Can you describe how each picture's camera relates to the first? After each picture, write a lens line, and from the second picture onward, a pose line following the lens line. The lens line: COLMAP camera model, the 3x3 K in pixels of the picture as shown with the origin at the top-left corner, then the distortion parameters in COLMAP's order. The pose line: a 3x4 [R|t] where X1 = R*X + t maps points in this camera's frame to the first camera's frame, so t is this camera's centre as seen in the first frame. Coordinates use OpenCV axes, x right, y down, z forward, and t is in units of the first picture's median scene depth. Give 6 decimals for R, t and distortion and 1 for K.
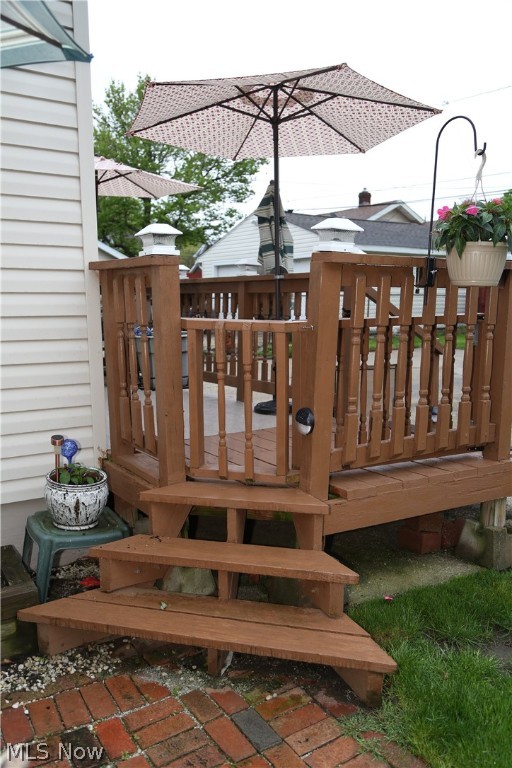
lens RADIAL K [[657.4, 0, 259.3], [0, 657.4, 389.8], [0, 0, 1]] dist [-0.032252, 0.088611]
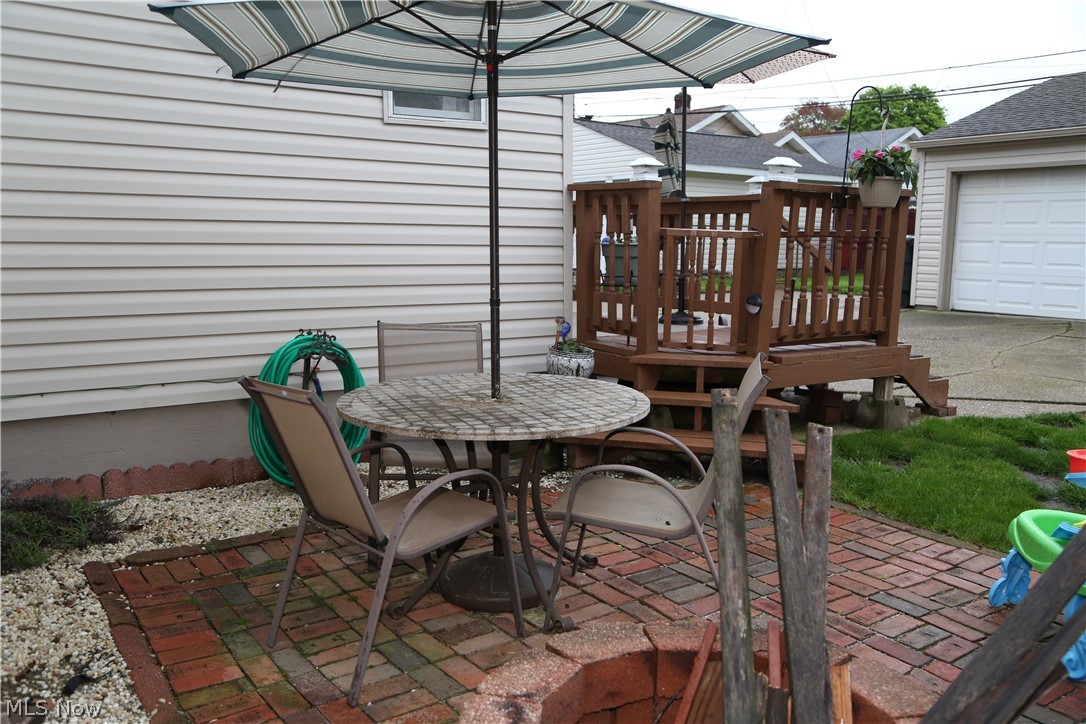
lens RADIAL K [[929.7, 0, 542.1], [0, 929.7, 365.1], [0, 0, 1]] dist [-0.032252, 0.088611]
pose [[0.999398, 0.010548, 0.033048, -0.399354], [-0.010617, 0.999942, 0.001903, 0.161464], [-0.033026, -0.002253, 0.999452, -0.844969]]
